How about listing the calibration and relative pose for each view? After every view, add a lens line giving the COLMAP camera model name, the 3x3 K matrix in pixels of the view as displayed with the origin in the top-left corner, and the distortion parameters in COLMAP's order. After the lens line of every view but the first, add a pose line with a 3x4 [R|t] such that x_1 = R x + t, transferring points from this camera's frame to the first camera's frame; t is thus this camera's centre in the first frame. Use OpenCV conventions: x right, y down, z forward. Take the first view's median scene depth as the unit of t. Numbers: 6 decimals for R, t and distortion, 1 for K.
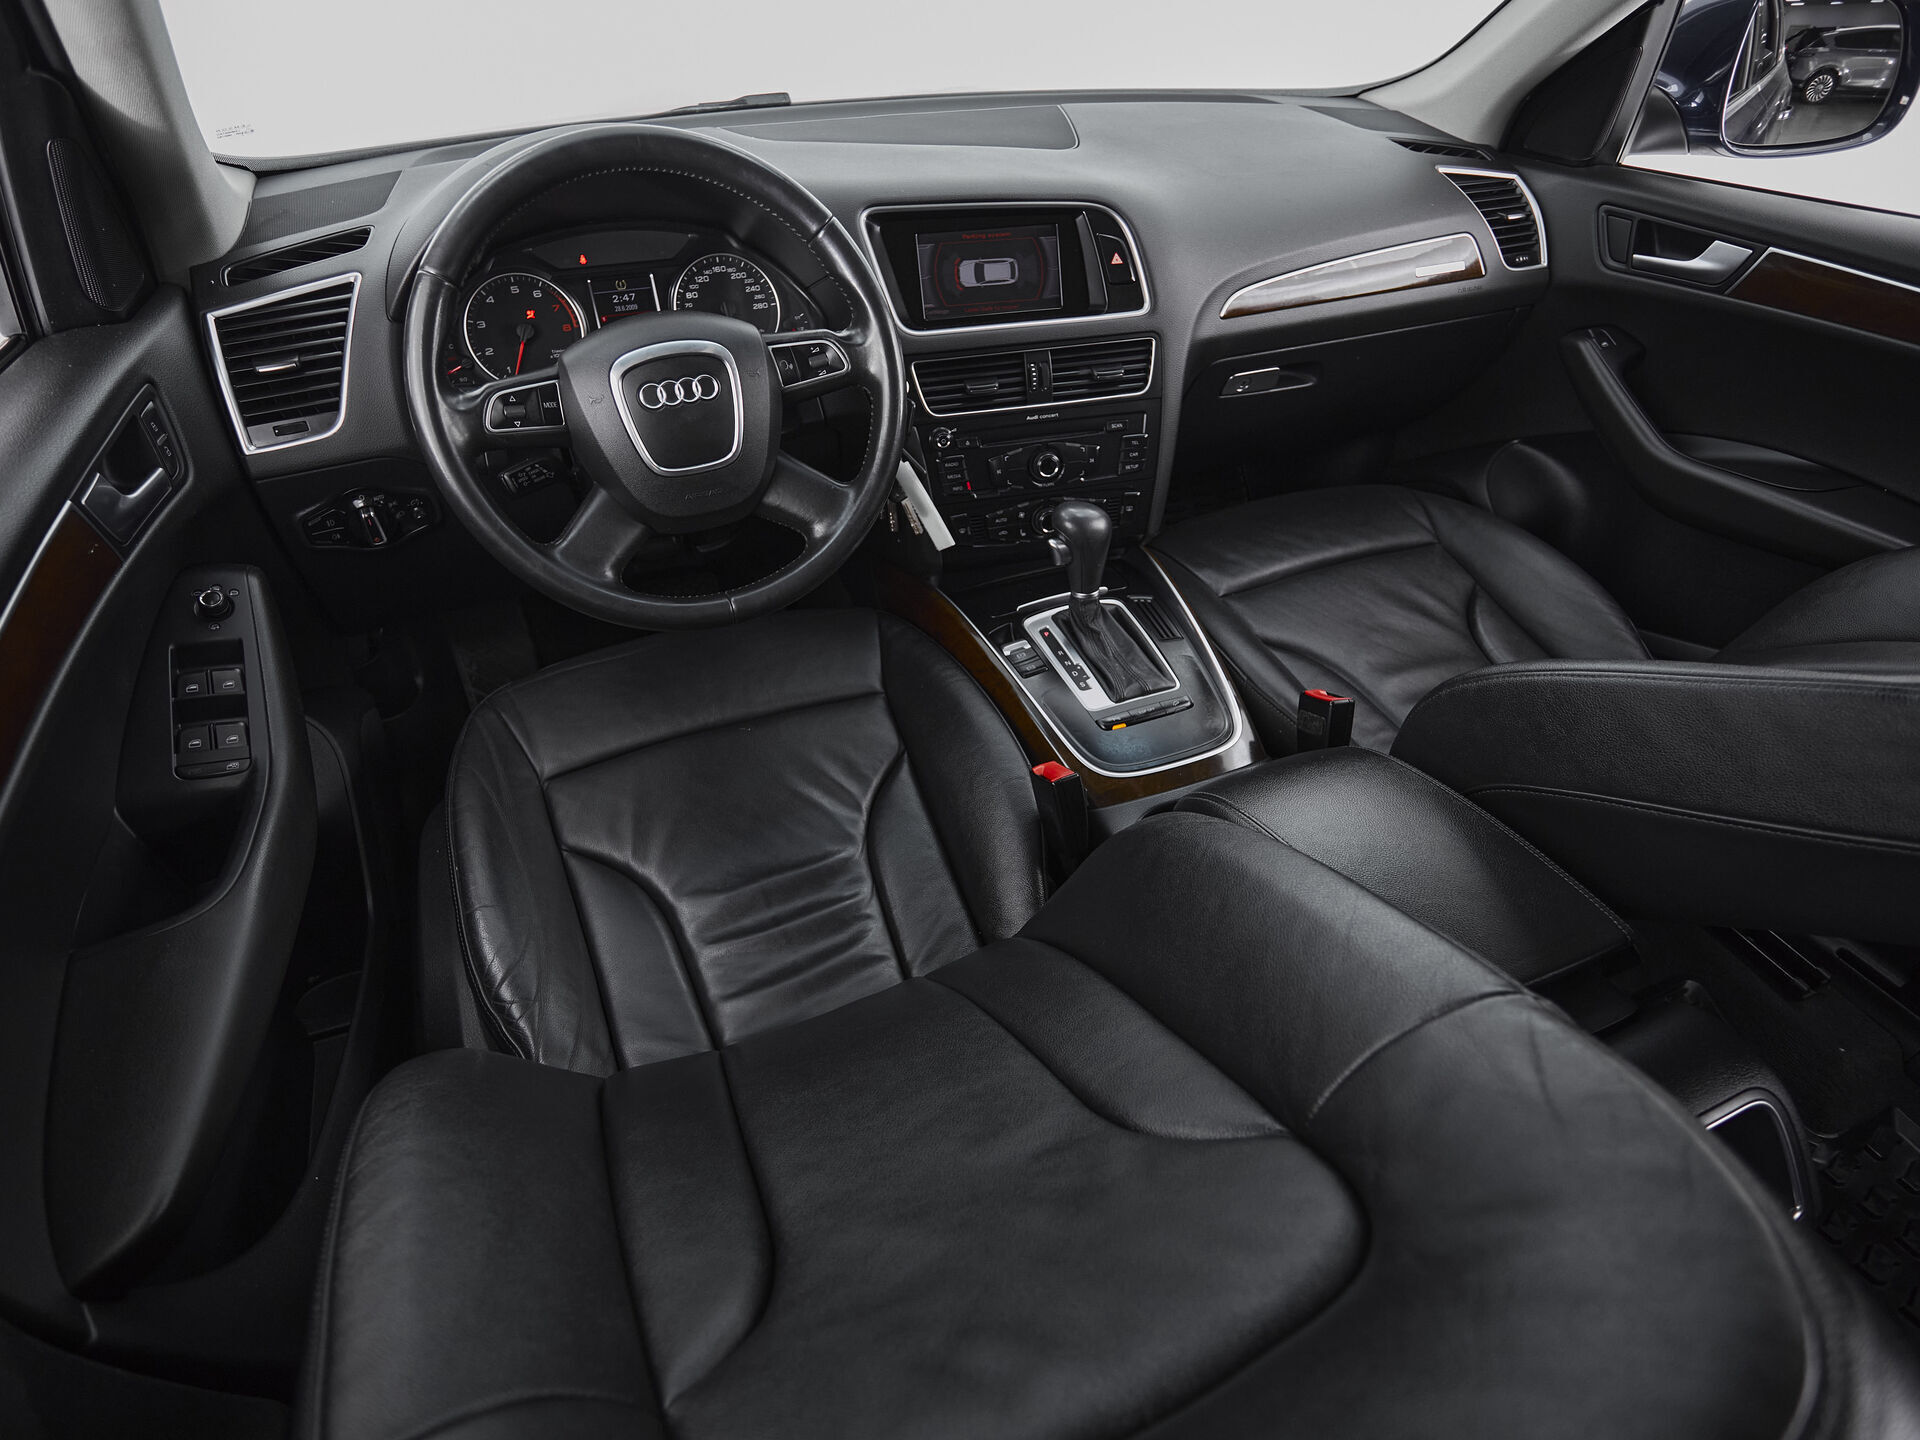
lens RADIAL K [[1047.4, 0, 960.0], [0, 1047.4, 720.0], [0, 0, 1]] dist [-0.003326, -0.000718]
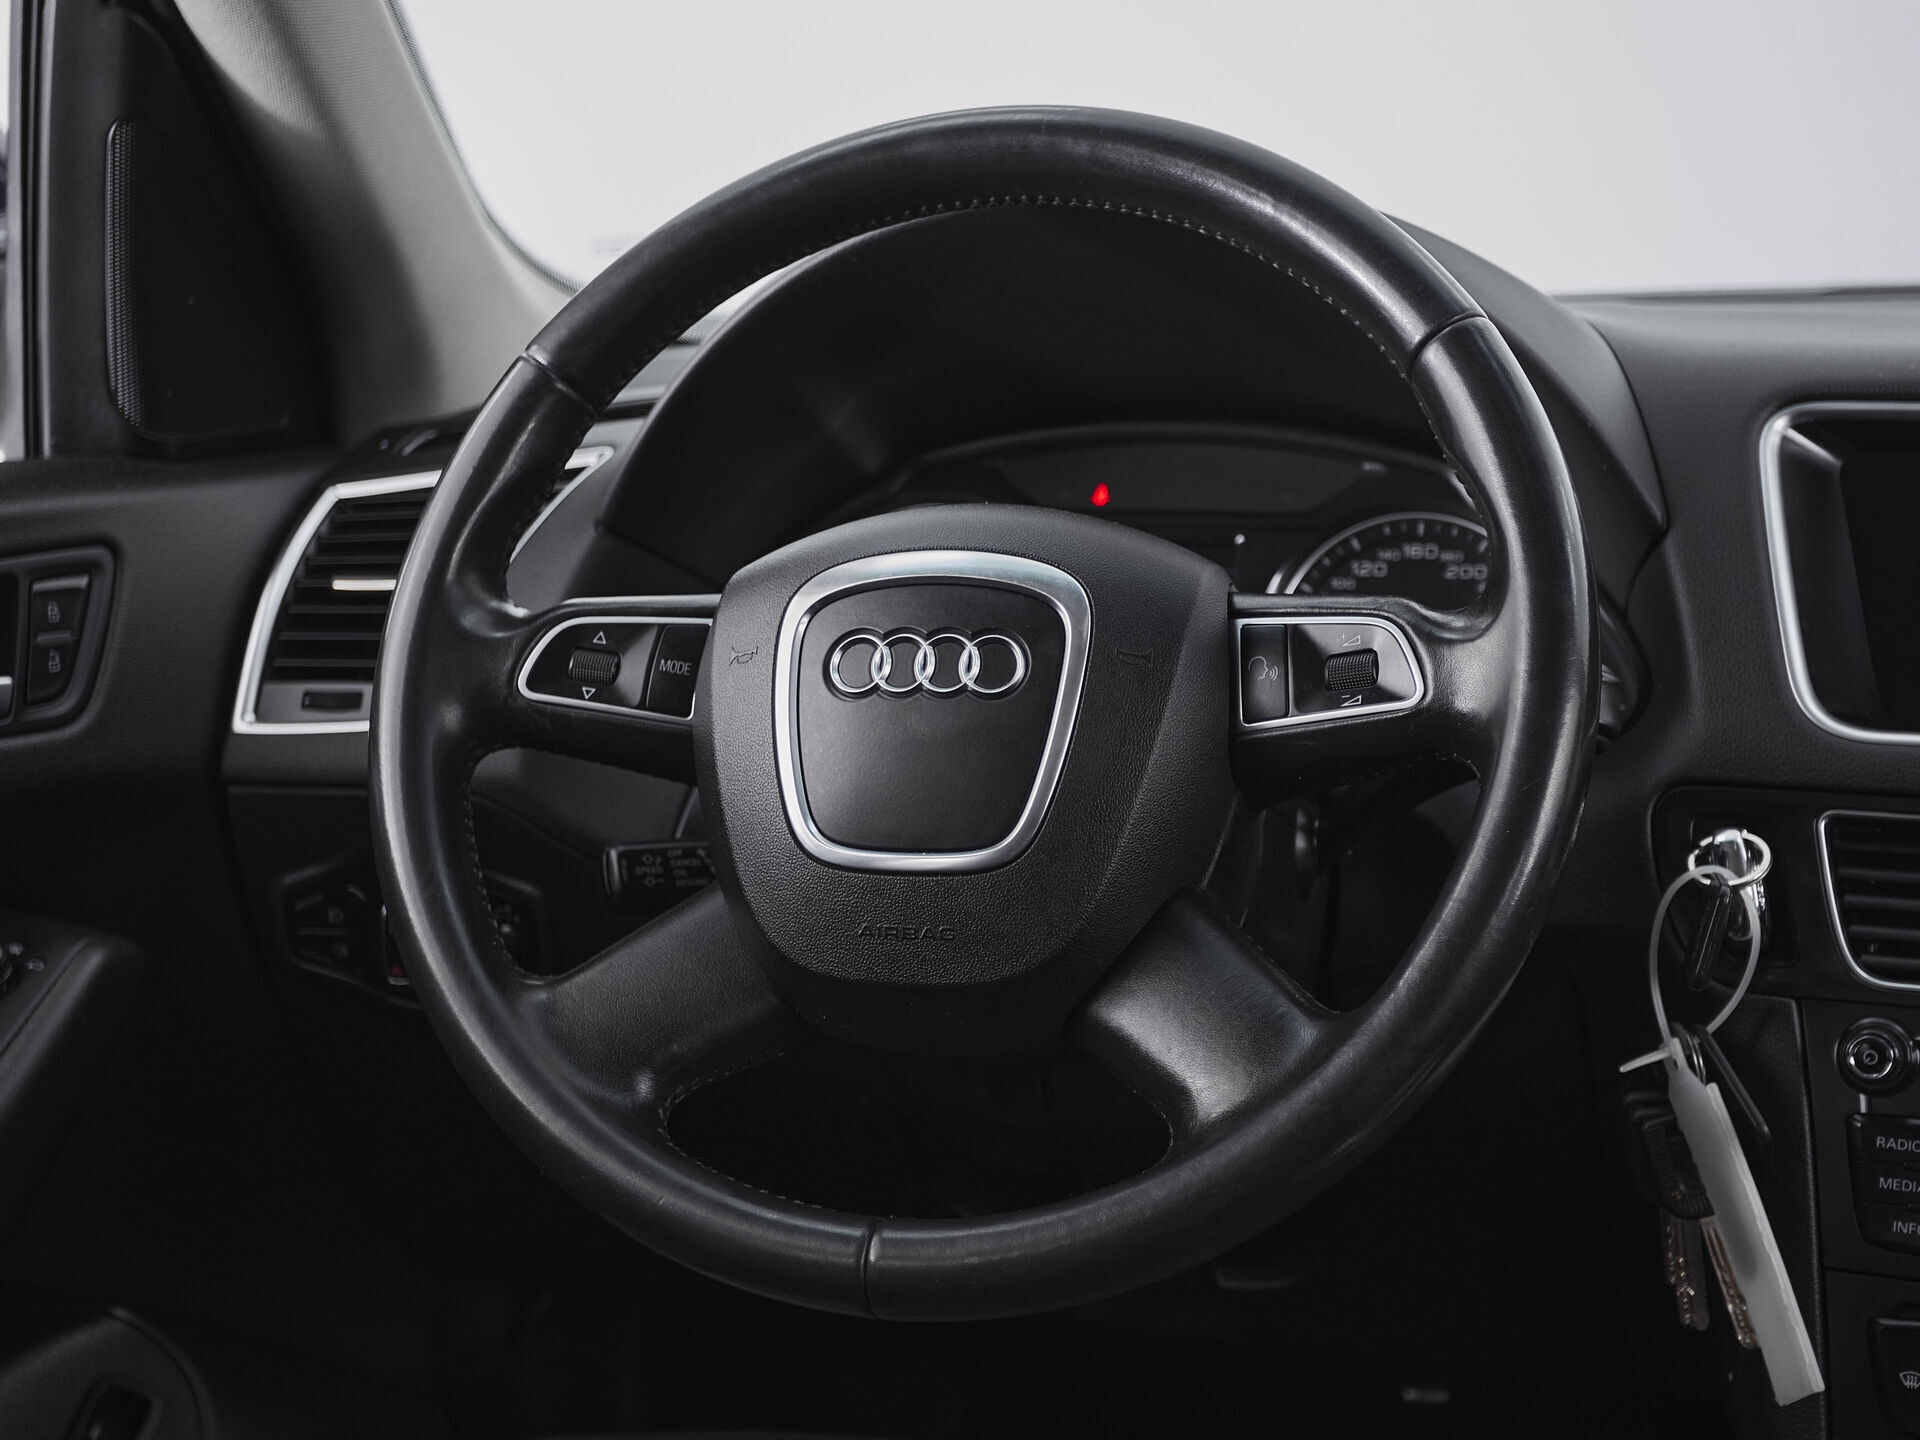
lens RADIAL K [[2789.6, 0, 920.5], [0, 2789.6, 720.3], [0, 0, 1]] dist [0.030640, 0.029503]
pose [[0.742460, 0.085505, -0.664411, 0.309505], [-0.398808, 0.853326, -0.335839, 0.034735], [0.538243, 0.514319, 0.667660, 0.250668]]
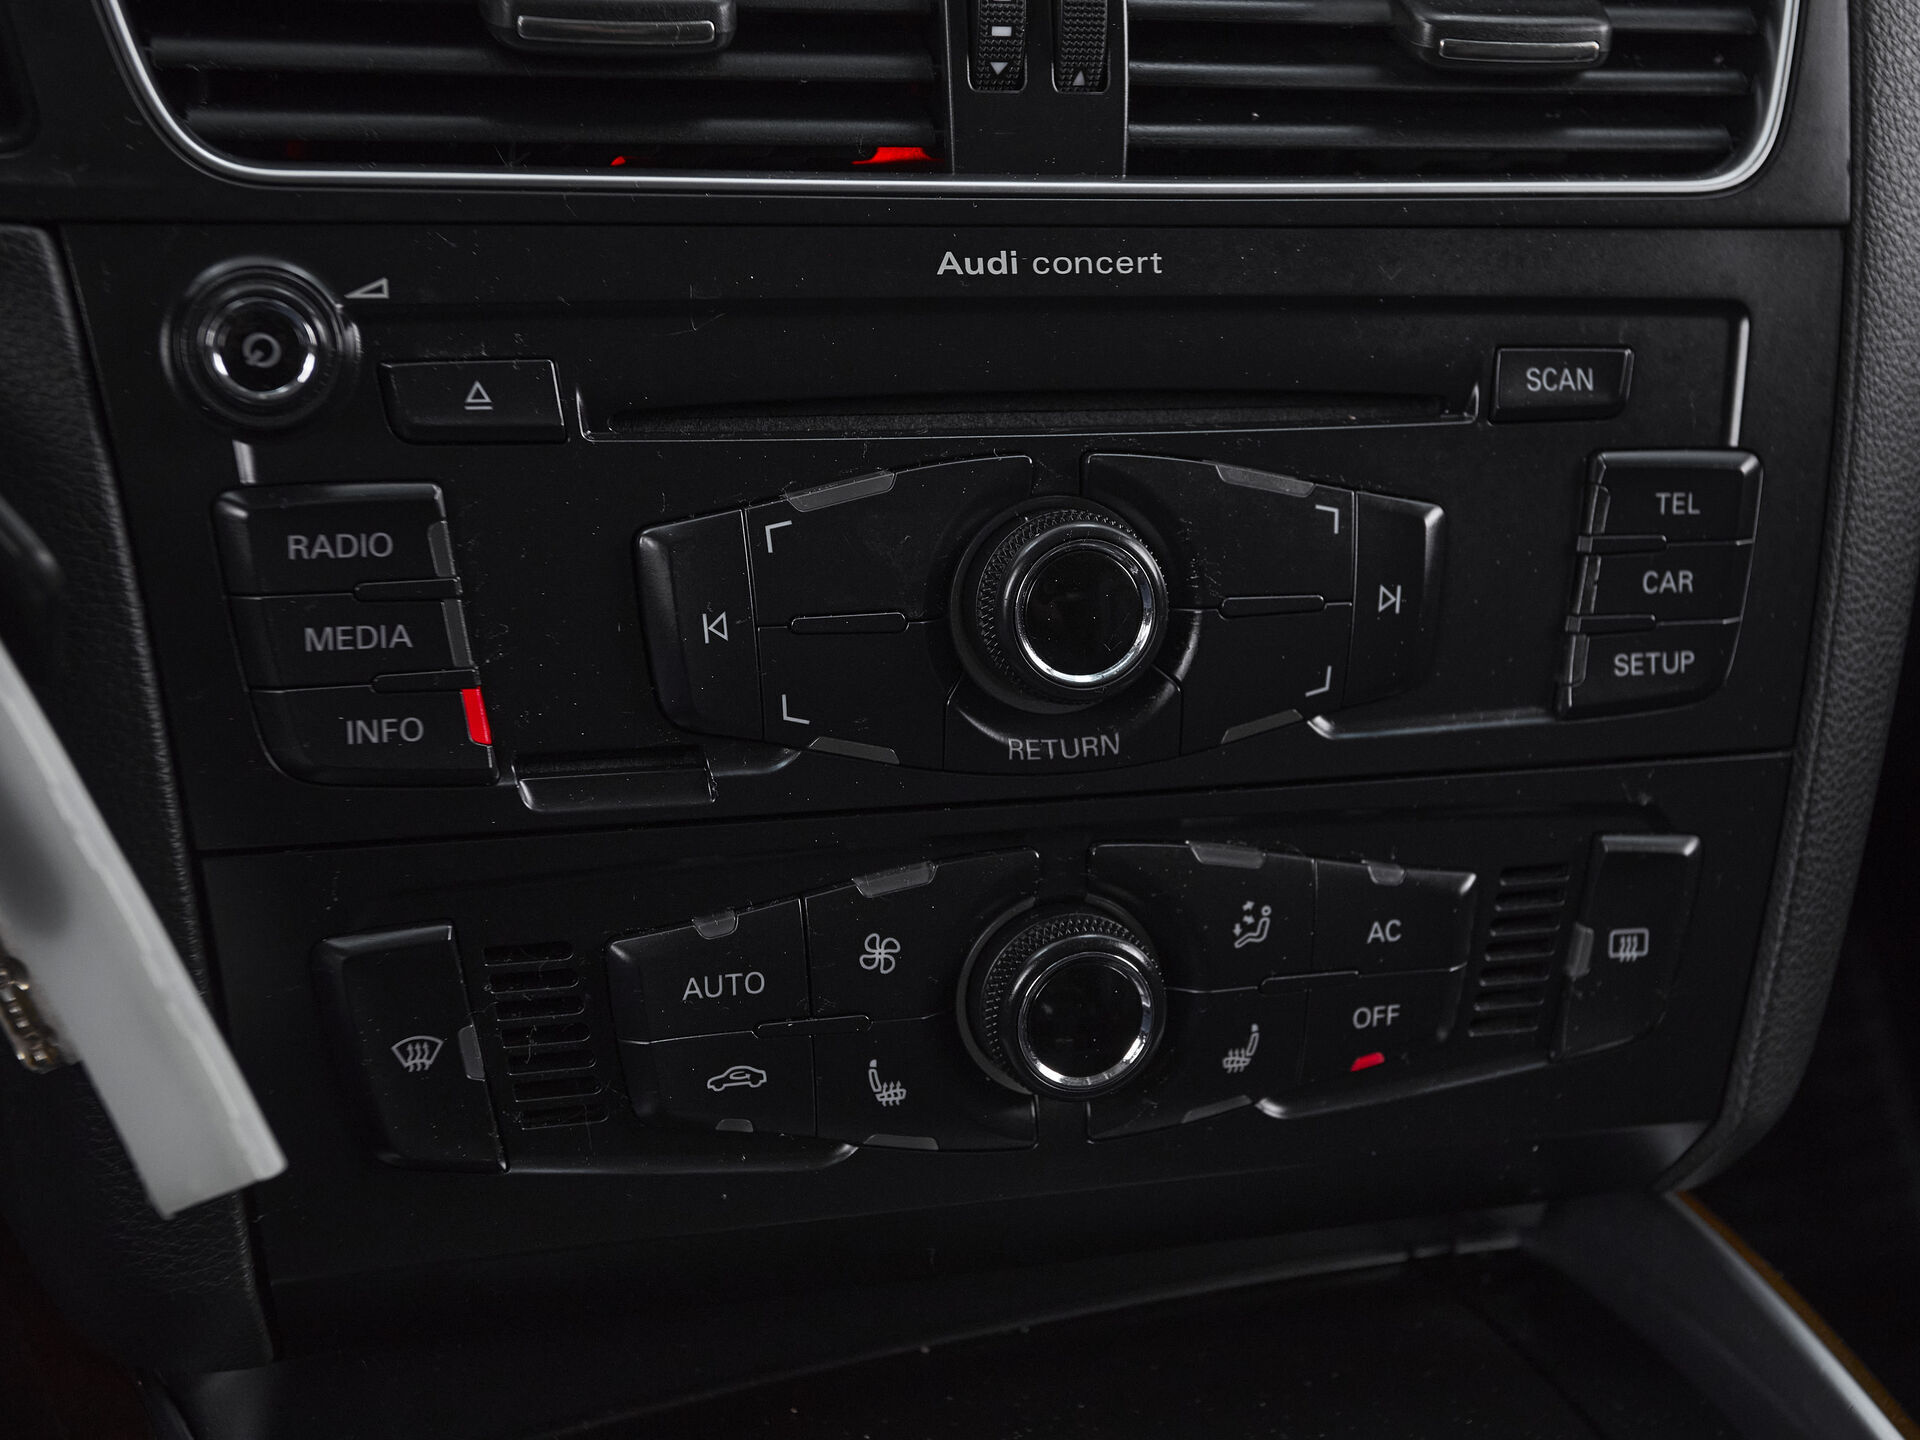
lens RADIAL K [[2439.4, 0, 960.0], [0, 2439.4, 720.0], [0, 0, 1]] dist [0.026867, 0.059060]
pose [[0.997953, 0.049295, 0.040748, 0.057362], [-0.035534, 0.957091, -0.287601, -0.139938], [-0.053177, 0.285565, 0.956883, 0.717312]]
